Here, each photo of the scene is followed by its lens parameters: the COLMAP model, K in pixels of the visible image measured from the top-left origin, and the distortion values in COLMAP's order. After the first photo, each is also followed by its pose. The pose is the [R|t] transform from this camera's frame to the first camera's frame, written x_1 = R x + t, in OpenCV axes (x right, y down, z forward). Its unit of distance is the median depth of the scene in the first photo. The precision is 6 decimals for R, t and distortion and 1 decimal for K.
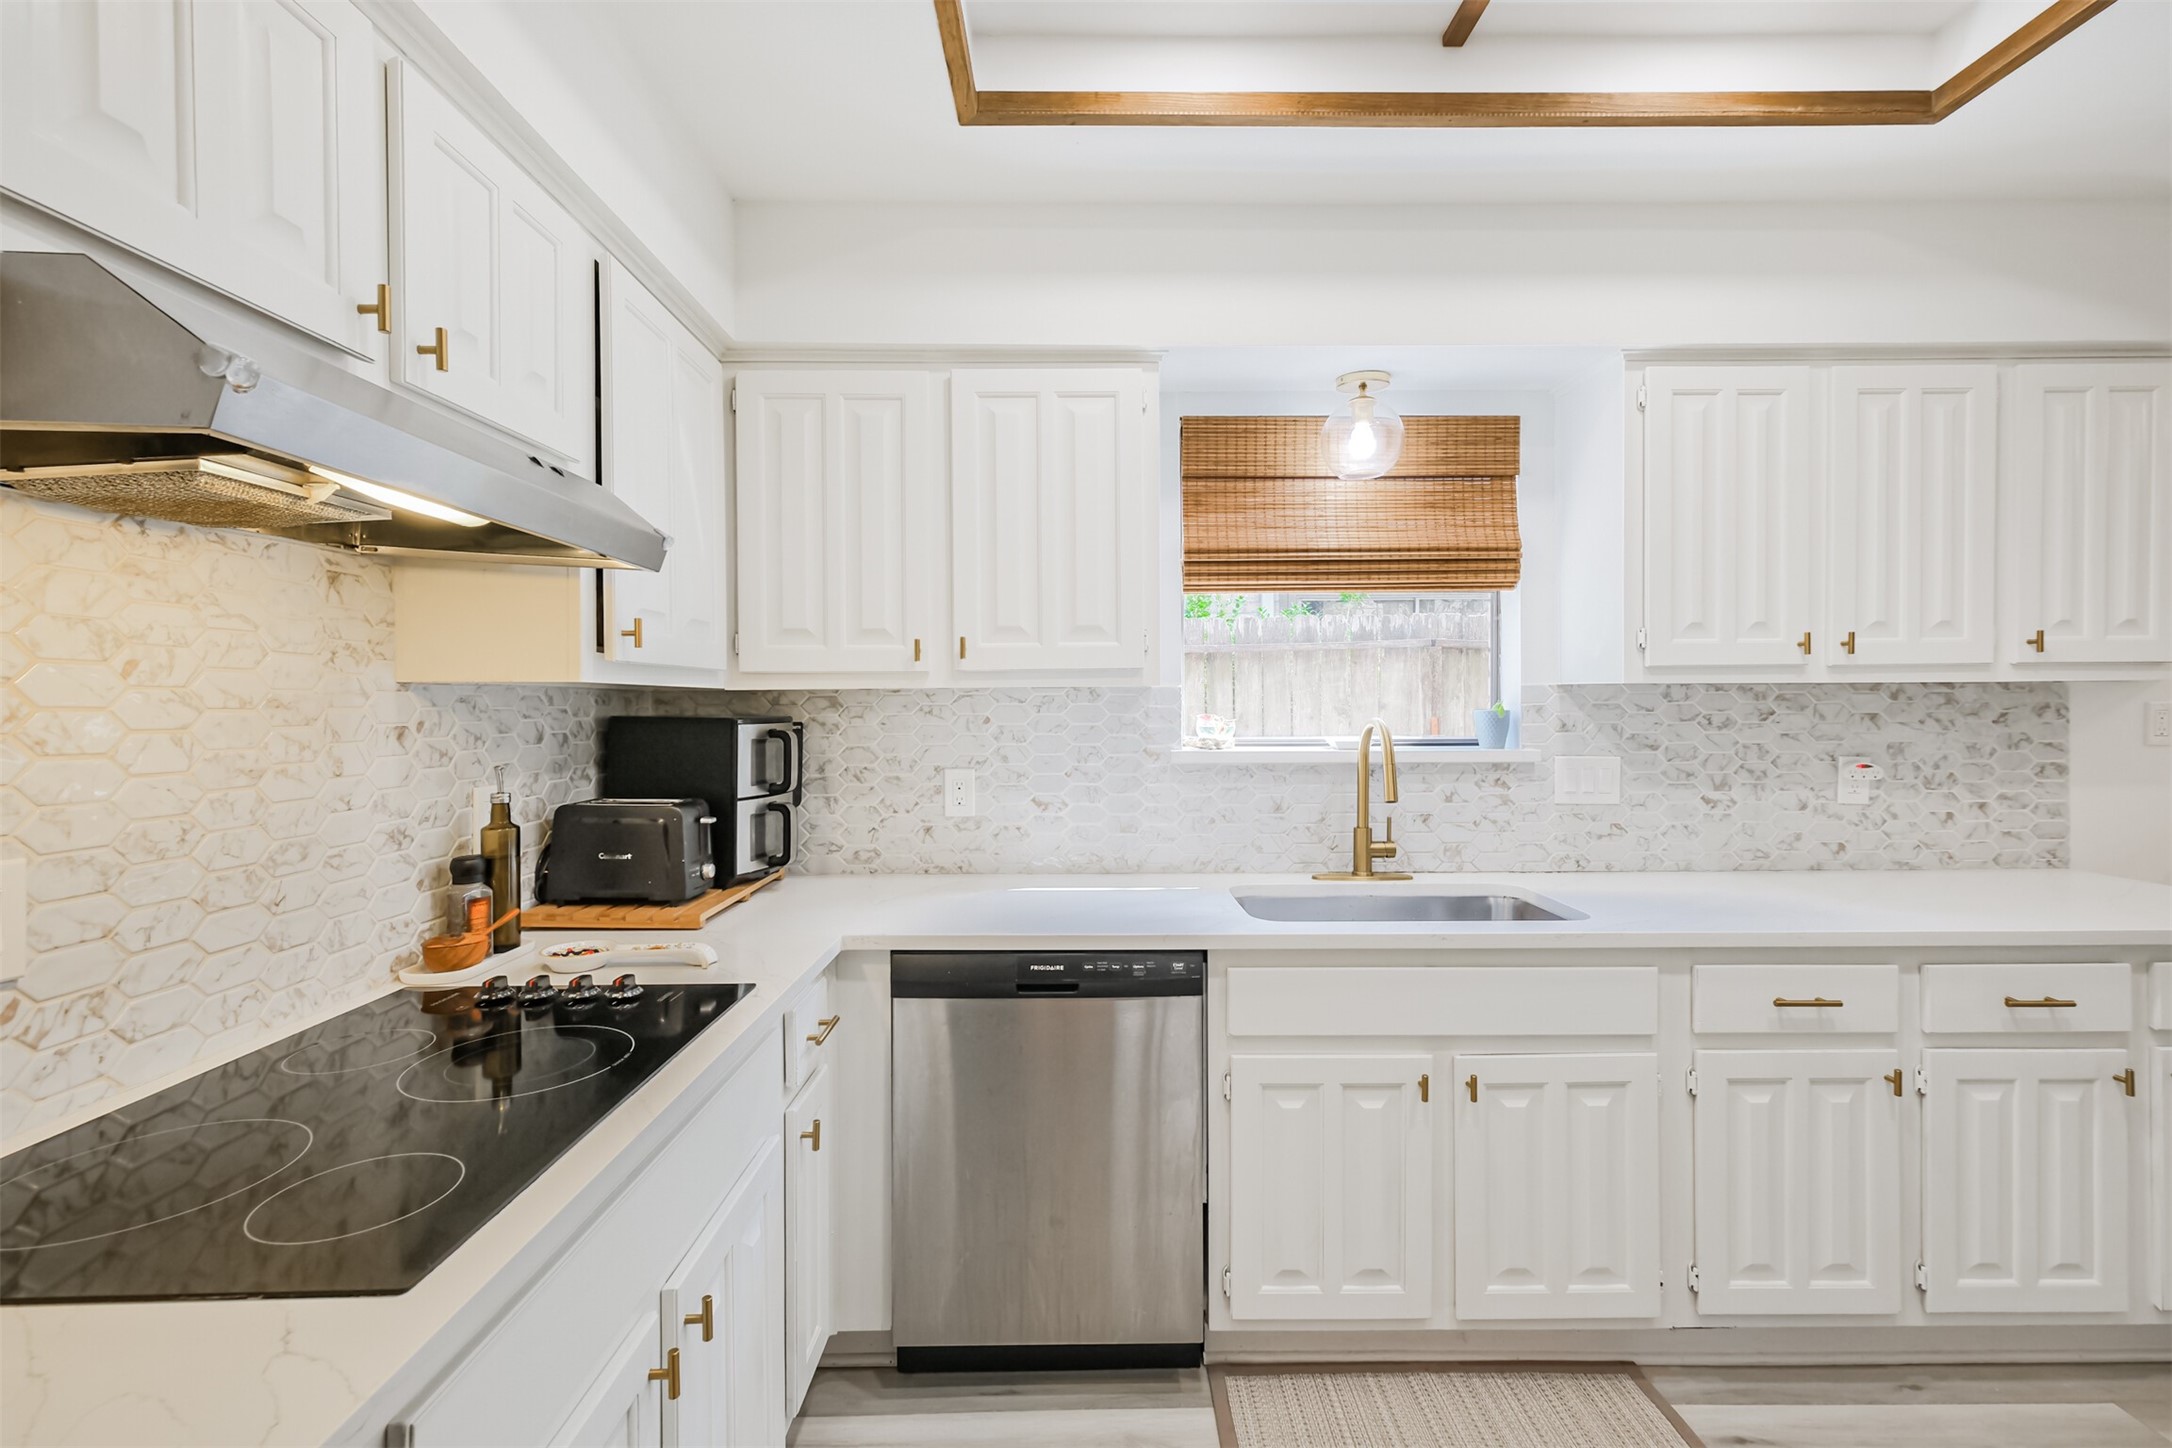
lens RADIAL K [[947.1, 0, 1086.5], [0, 947.1, 703.8], [0, 0, 1]] dist [0.008888, -0.000280]
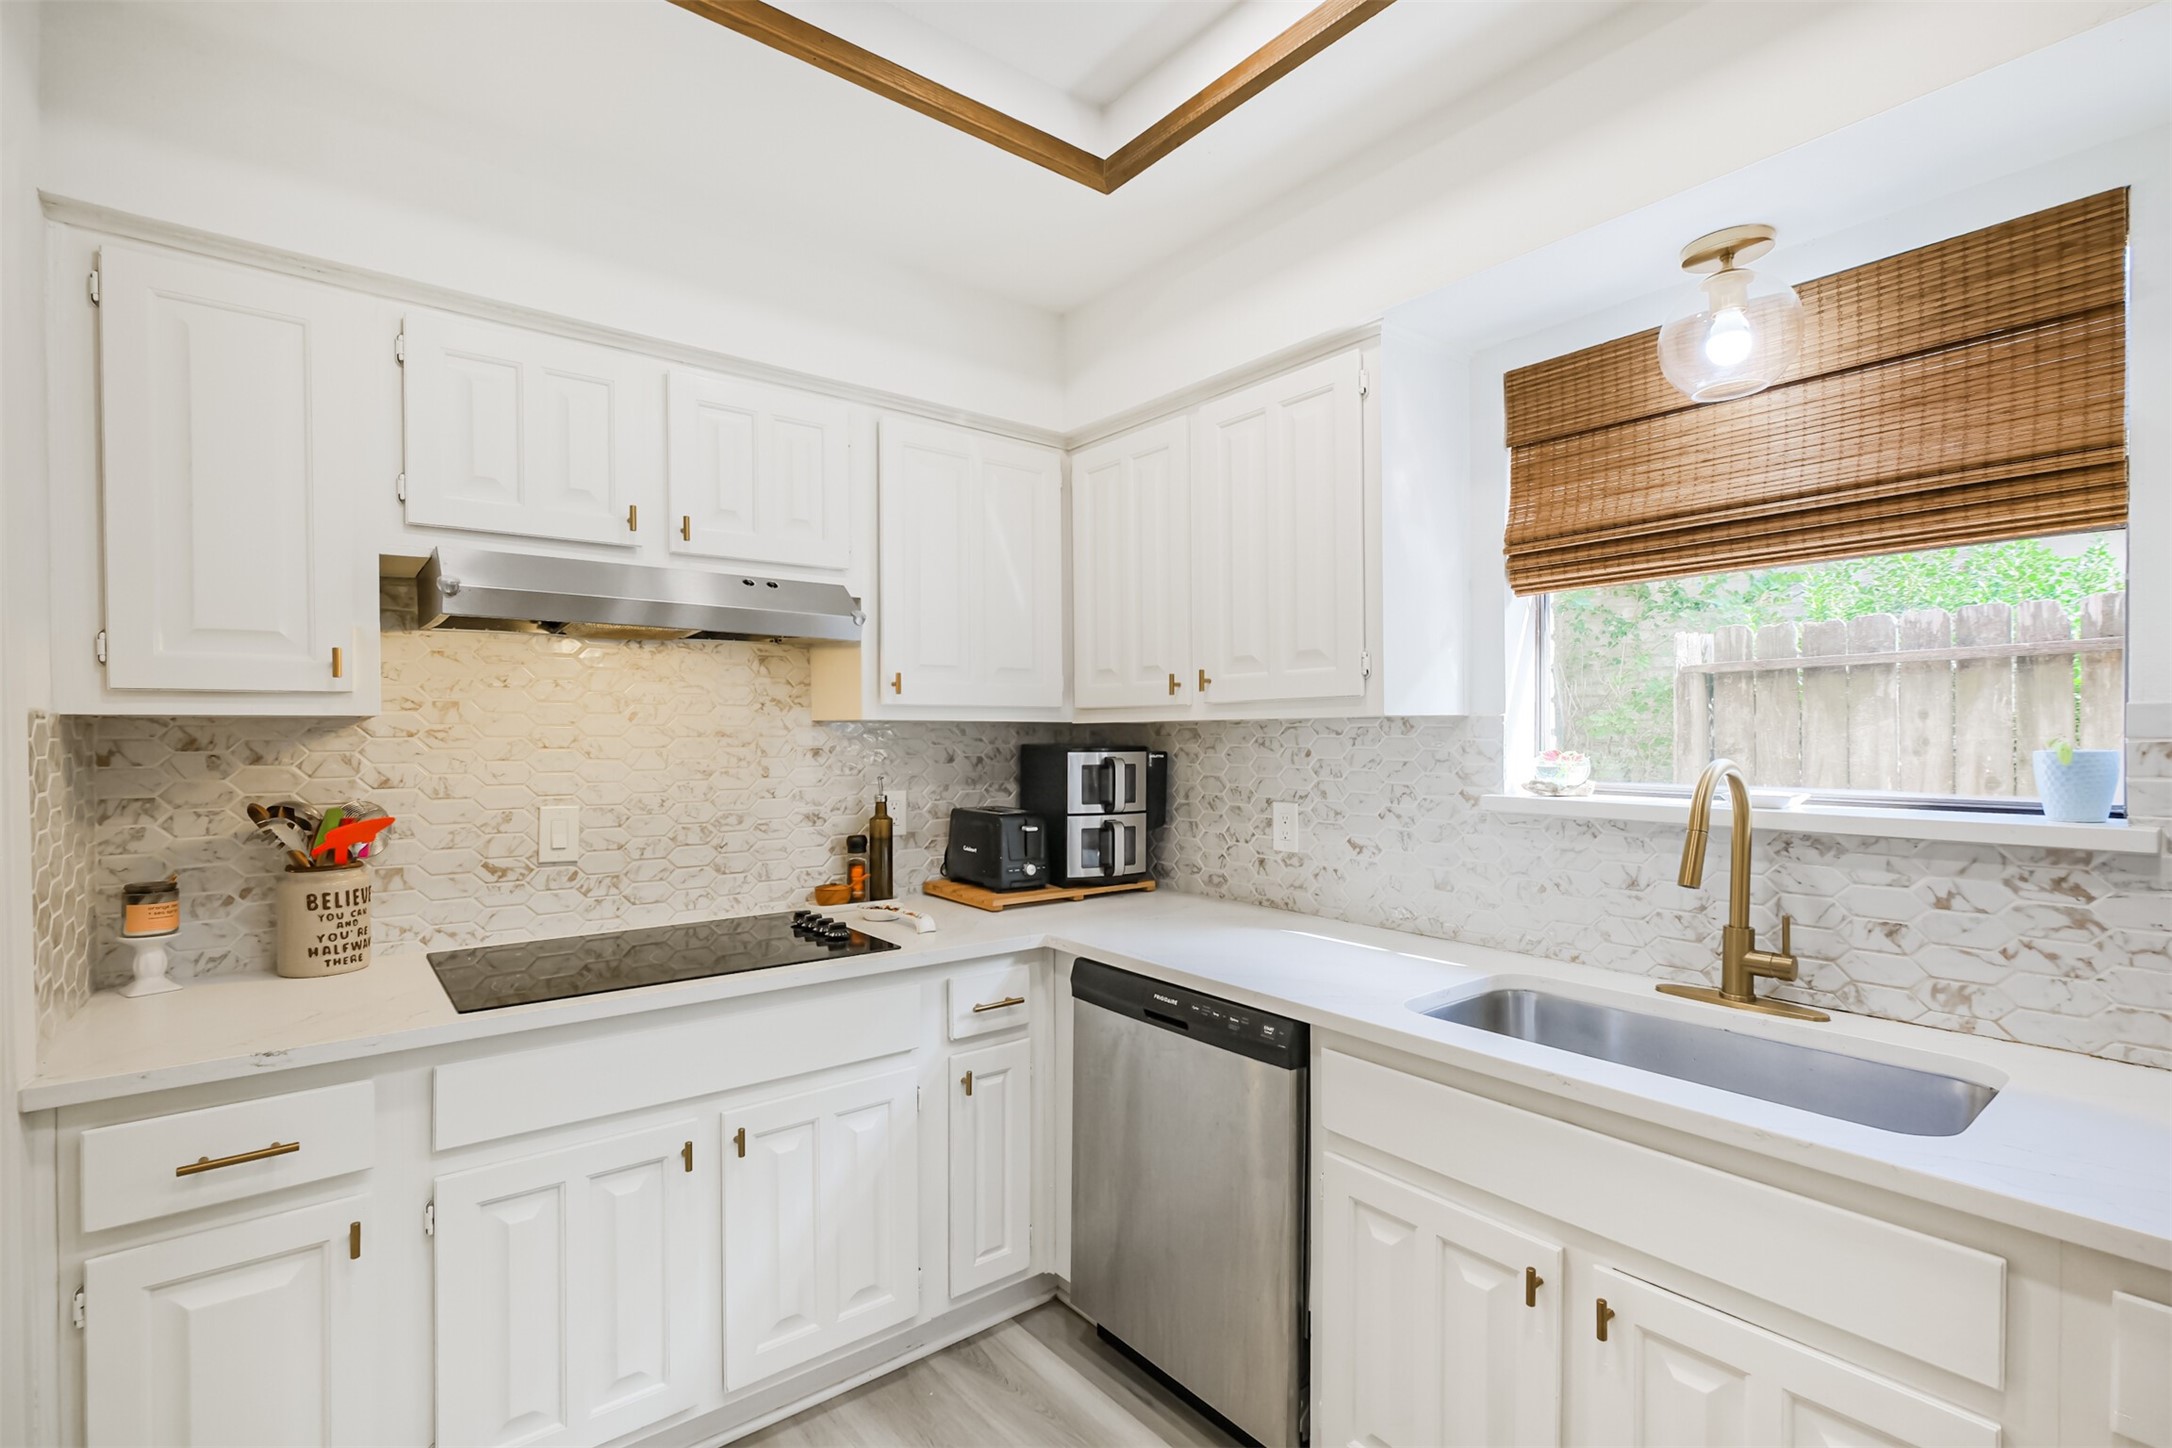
lens RADIAL K [[983.5, 0, 1087.2], [0, 983.5, 741.1], [0, 0, 1]] dist [-0.000934, -0.000468]
pose [[0.613411, 0.008379, -0.789719, 0.536426], [-0.002634, 0.999960, 0.008564, -0.002449], [0.789759, -0.003173, 0.613409, 0.220516]]
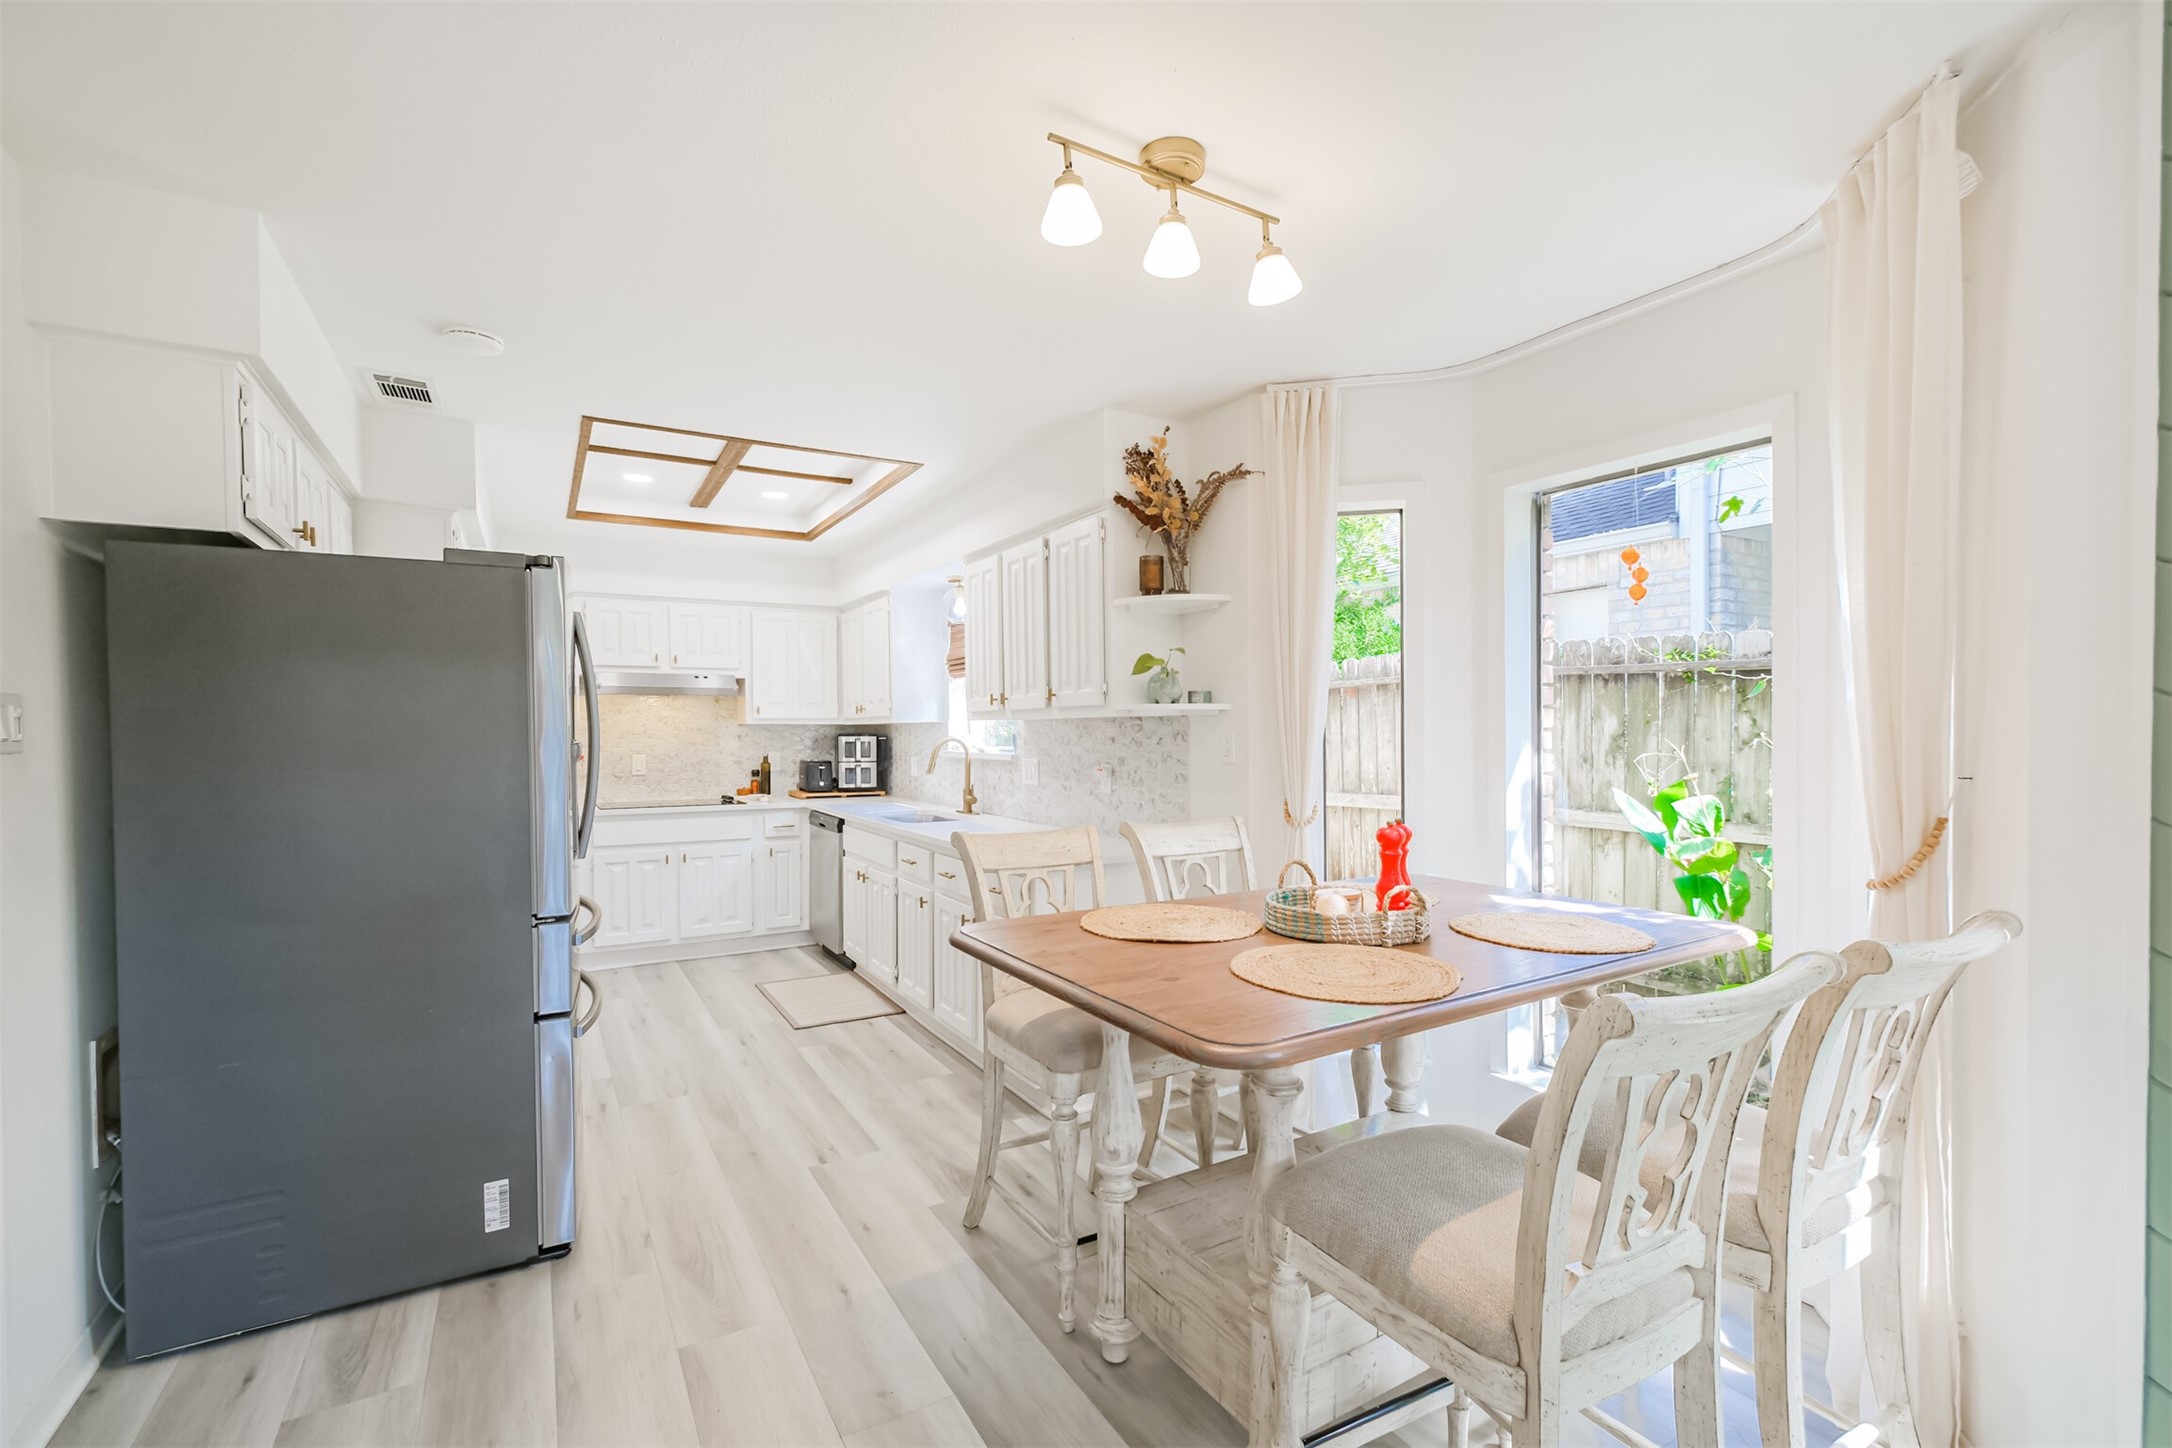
lens RADIAL K [[956.3, 0, 1089.2], [0, 956.3, 739.5], [0, 0, 1]] dist [0.005165, 0.000018]
pose [[0.493426, 0.011350, -0.869714, 2.207697], [0.000494, 0.999911, 0.013330, -0.006846], [0.869788, -0.007007, 0.493376, 0.183876]]
